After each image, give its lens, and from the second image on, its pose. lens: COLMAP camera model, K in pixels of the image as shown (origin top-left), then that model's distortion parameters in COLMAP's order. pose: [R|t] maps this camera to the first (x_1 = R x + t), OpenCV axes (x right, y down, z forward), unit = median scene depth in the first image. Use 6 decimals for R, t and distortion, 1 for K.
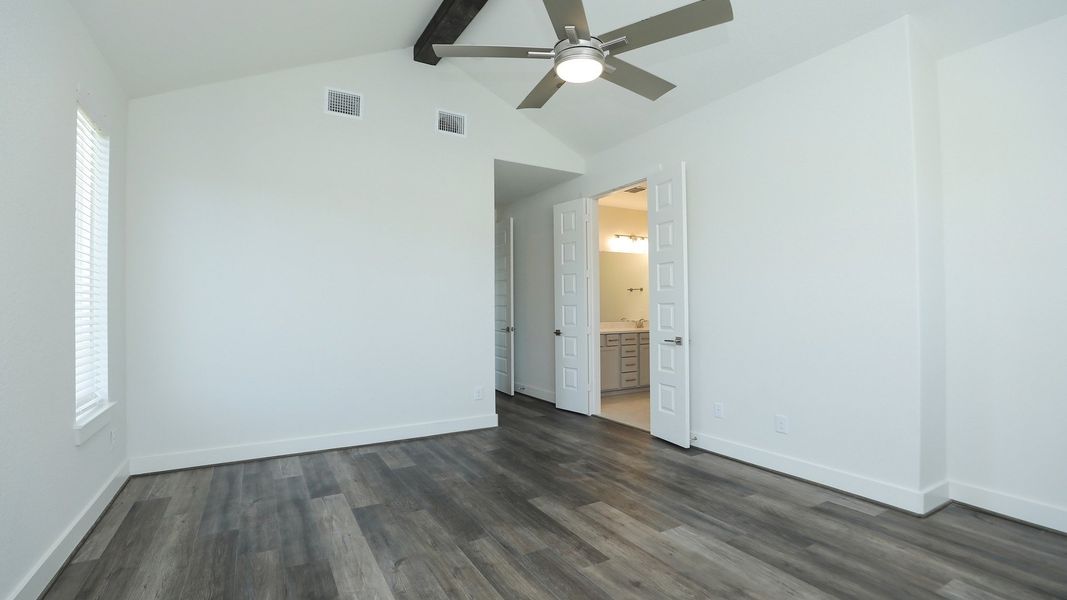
lens RADIAL K [[486.3, 0, 531.5], [0, 486.3, 299.3], [0, 0, 1]] dist [-0.046495, 0.015071]
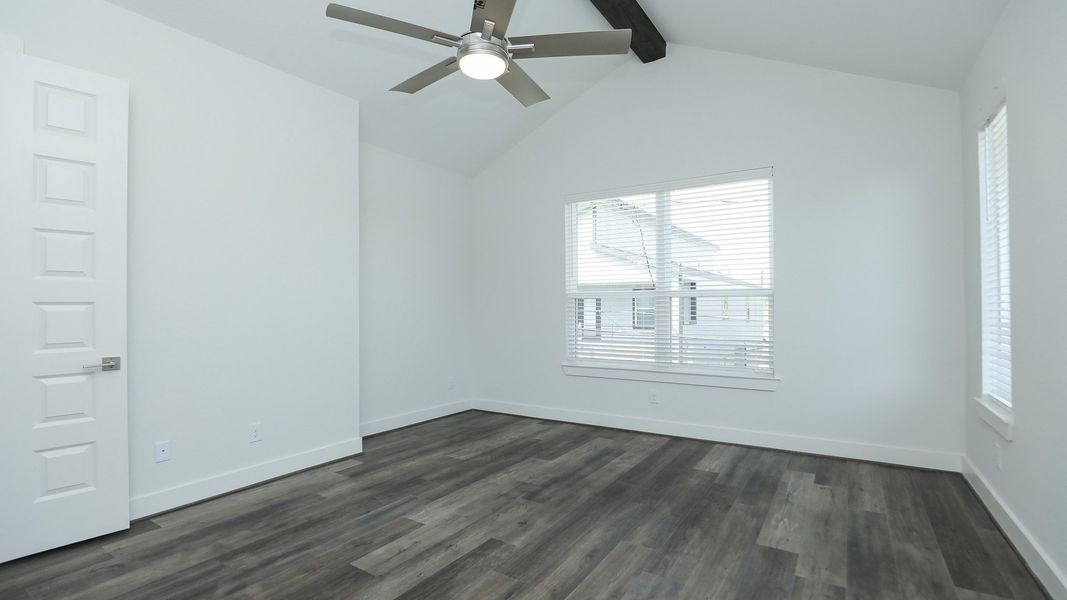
lens RADIAL K [[486.3, 0, 531.5], [0, 486.3, 299.3], [0, 0, 1]] dist [-0.046495, 0.015071]
pose [[-0.451821, 0.020480, 0.891874, -0.687022], [-0.007395, 0.999616, -0.026700, 0.021918], [-0.892078, -0.018659, -0.451496, 1.132828]]
